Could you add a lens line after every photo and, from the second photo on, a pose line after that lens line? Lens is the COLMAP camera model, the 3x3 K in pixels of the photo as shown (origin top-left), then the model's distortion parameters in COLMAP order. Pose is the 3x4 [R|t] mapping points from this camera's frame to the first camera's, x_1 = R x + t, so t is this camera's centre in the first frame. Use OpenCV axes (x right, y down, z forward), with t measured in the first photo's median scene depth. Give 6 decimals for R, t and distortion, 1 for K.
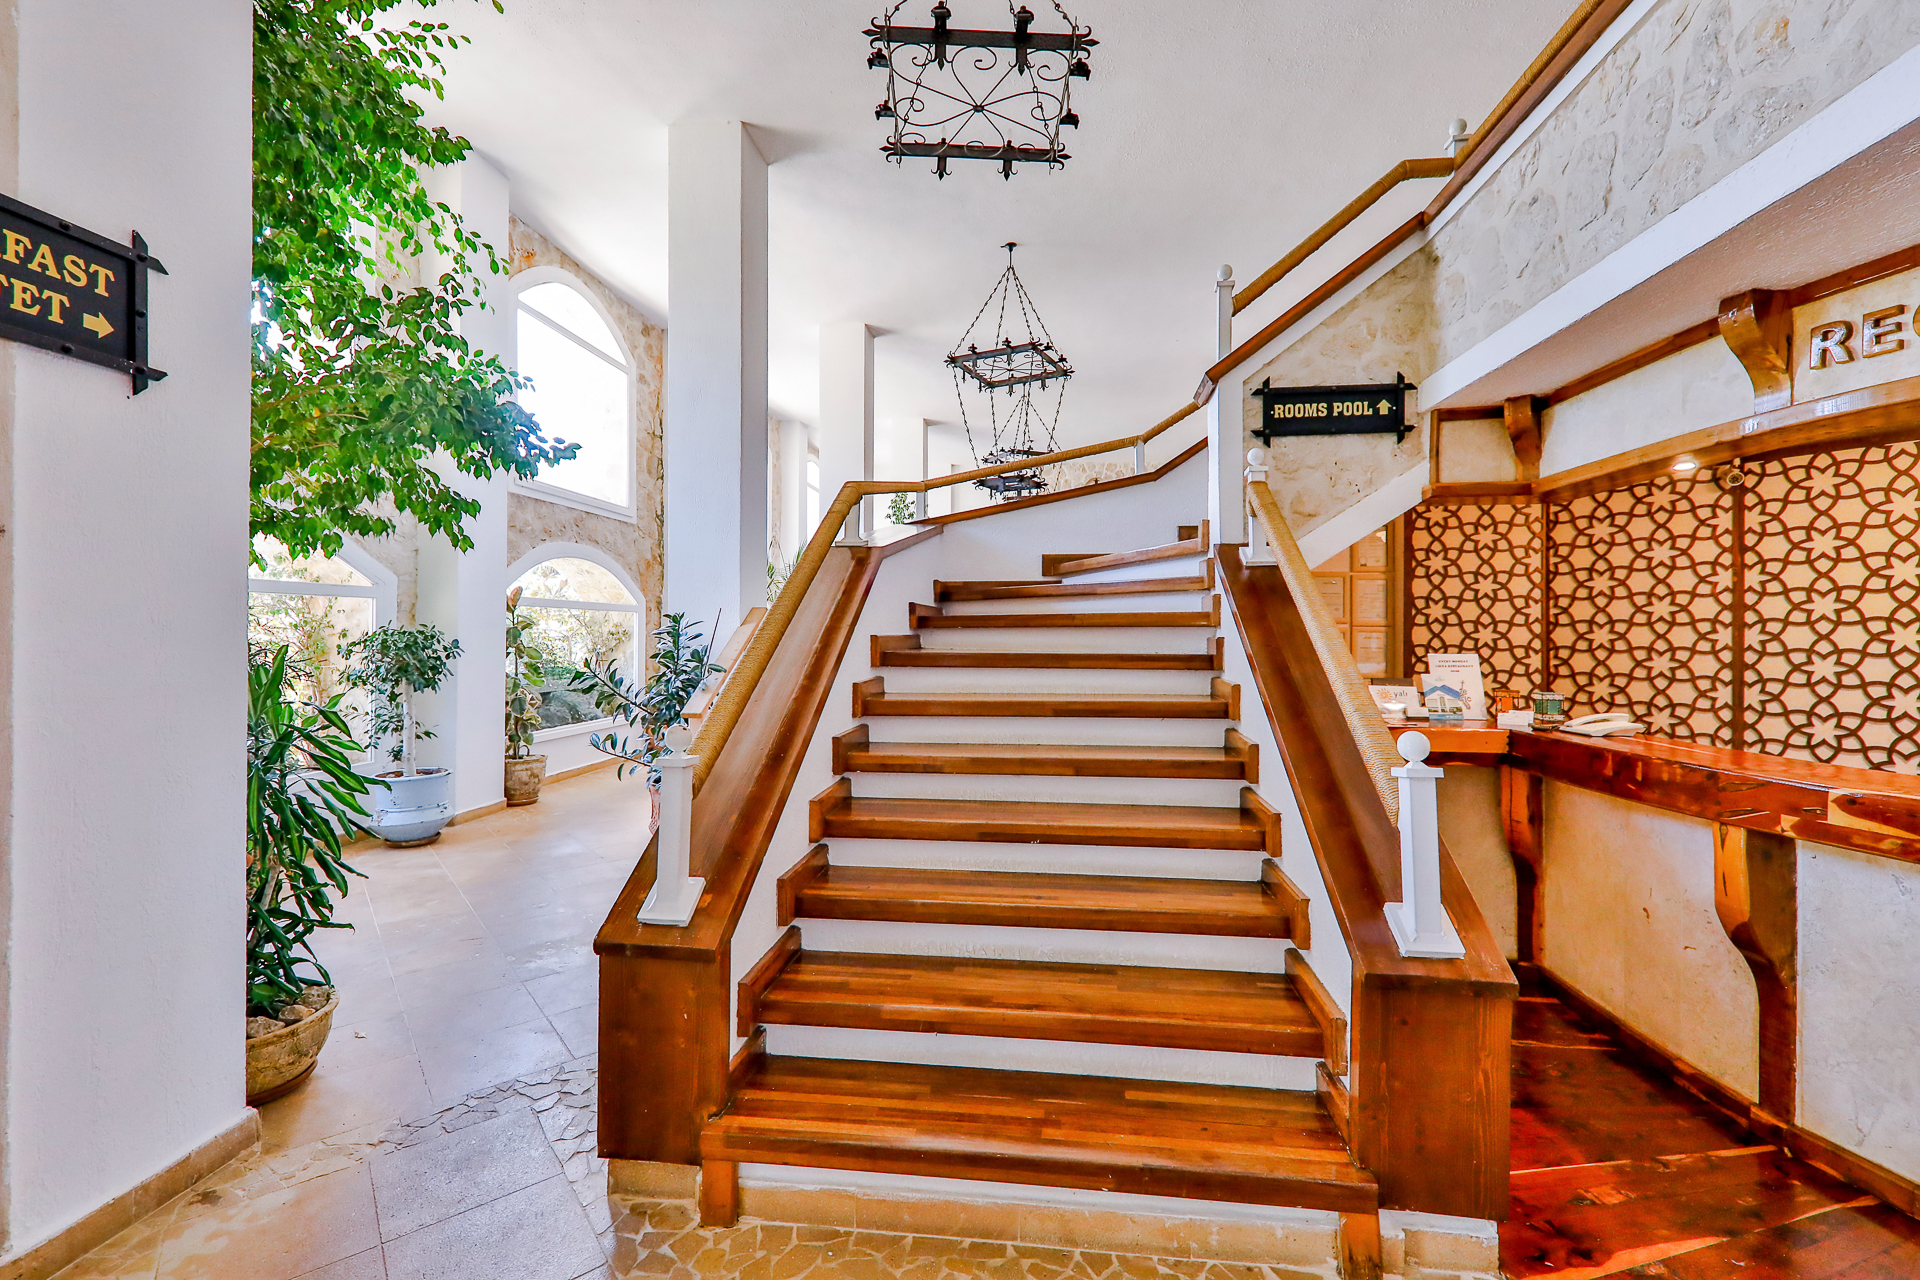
lens RADIAL K [[807.1, 0, 955.3], [0, 807.1, 630.9], [0, 0, 1]] dist [0.010074, -0.003454]
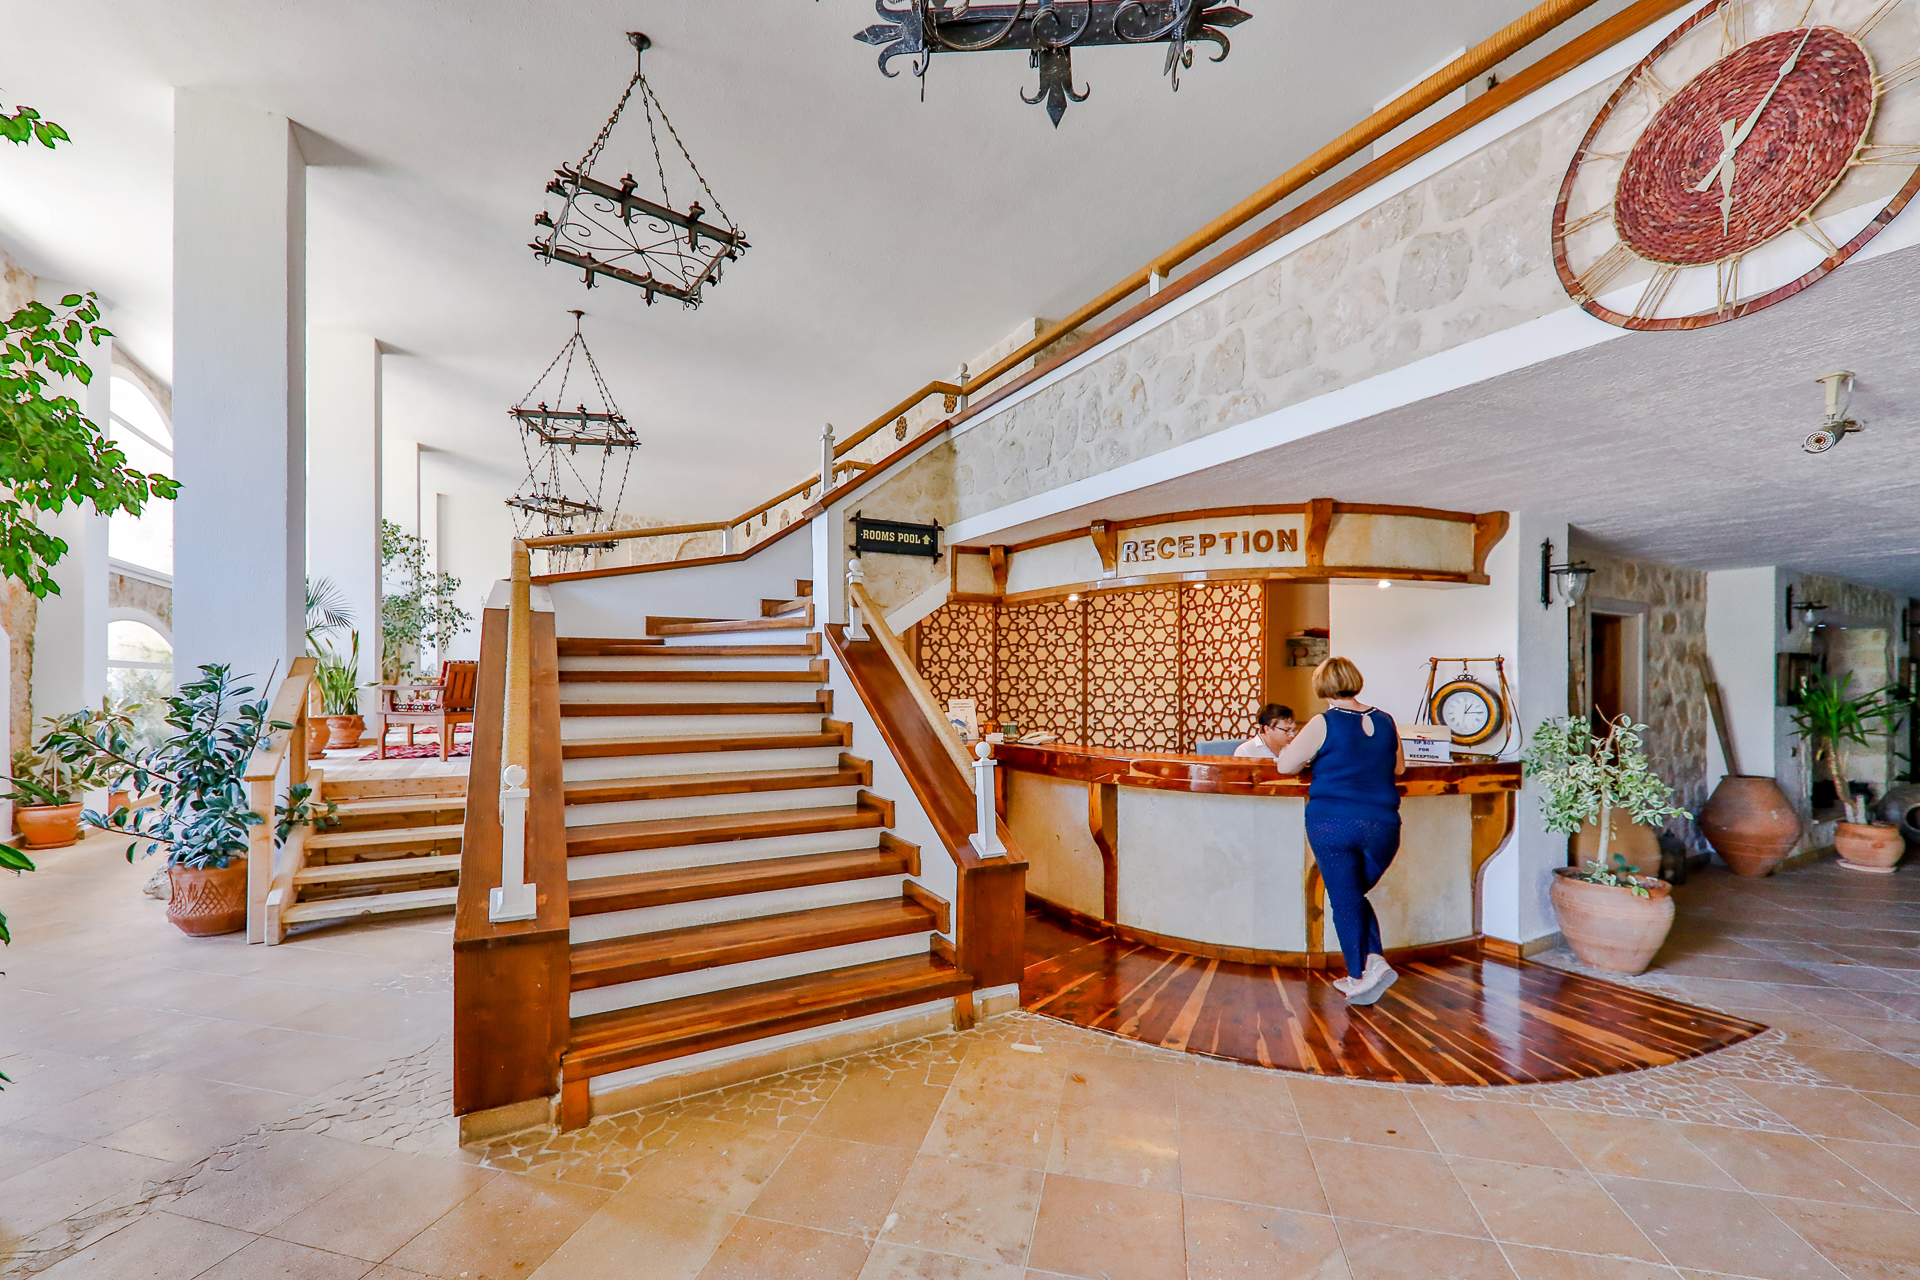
lens RADIAL K [[807.1, 0, 933.8], [0, 807.1, 680.0], [0, 0, 1]] dist [0.010074, -0.003454]
pose [[0.818163, -0.000744, 0.574985, -0.354922], [-0.001871, 0.999990, 0.003957, -0.015819], [-0.574983, -0.004313, 0.818154, -0.276702]]
